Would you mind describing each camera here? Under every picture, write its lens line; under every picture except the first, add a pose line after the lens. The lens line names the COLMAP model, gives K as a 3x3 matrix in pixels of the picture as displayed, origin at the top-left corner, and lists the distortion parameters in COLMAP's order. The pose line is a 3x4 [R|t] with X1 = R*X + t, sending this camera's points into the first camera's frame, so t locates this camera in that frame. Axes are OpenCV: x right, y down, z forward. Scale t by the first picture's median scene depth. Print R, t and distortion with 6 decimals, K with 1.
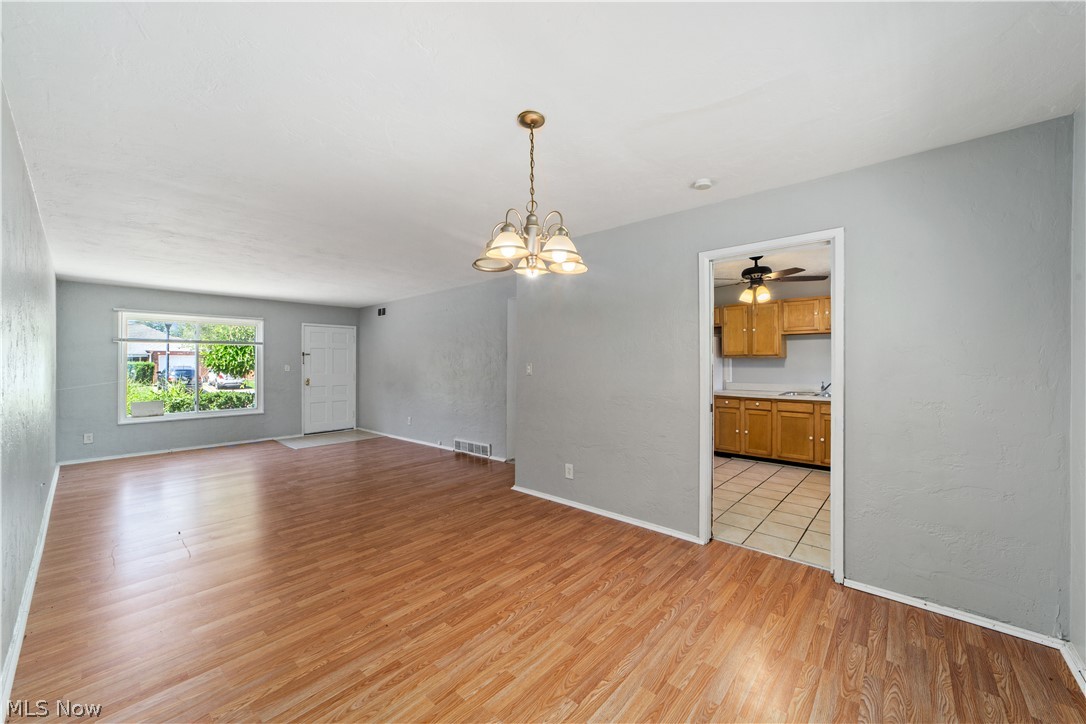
lens RADIAL K [[420.4, 0, 542.3], [0, 420.4, 363.5], [0, 0, 1]] dist [-0.007935, 0.004796]
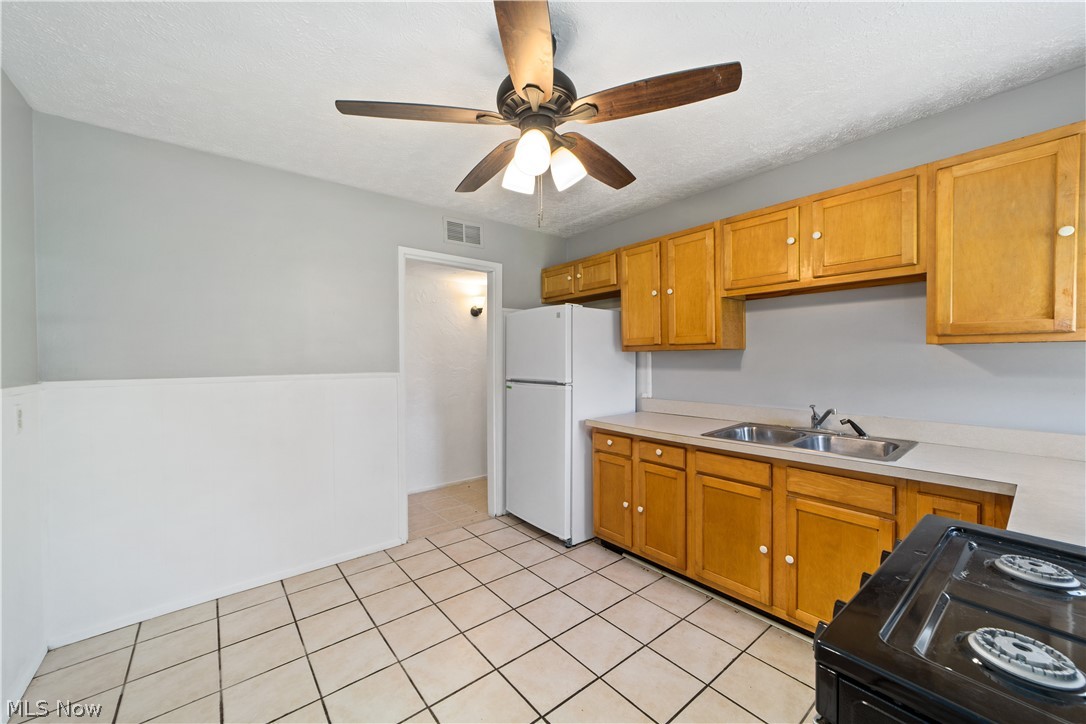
lens RADIAL K [[420.4, 0, 547.4], [0, 420.4, 365.8], [0, 0, 1]] dist [-0.007935, 0.004796]
pose [[0.988066, -0.001760, -0.154022, 0.456541], [0.004364, 0.999853, 0.016569, -0.004473], [0.153970, -0.017043, 0.987929, 0.527385]]
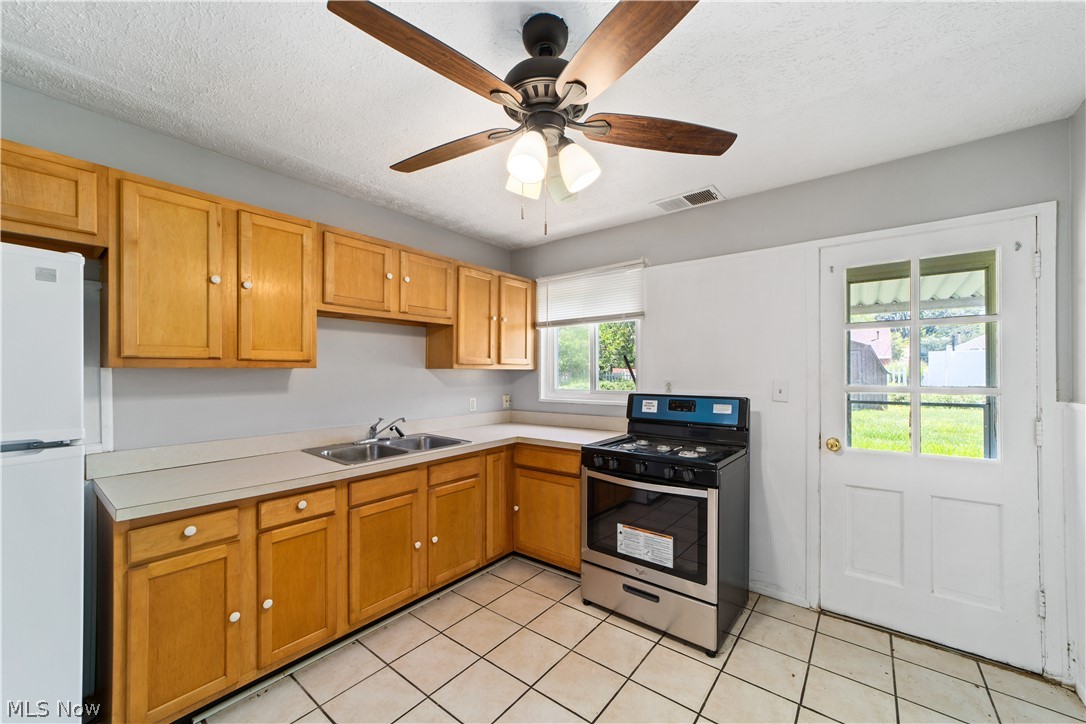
lens RADIAL K [[420.4, 0, 547.9], [0, 420.4, 372.0], [0, 0, 1]] dist [-0.007935, 0.004796]
pose [[-0.070576, 0.004807, 0.997495, 0.159318], [0.003904, 0.999982, -0.004542, -0.007959], [-0.997499, 0.003574, -0.070594, 0.812680]]
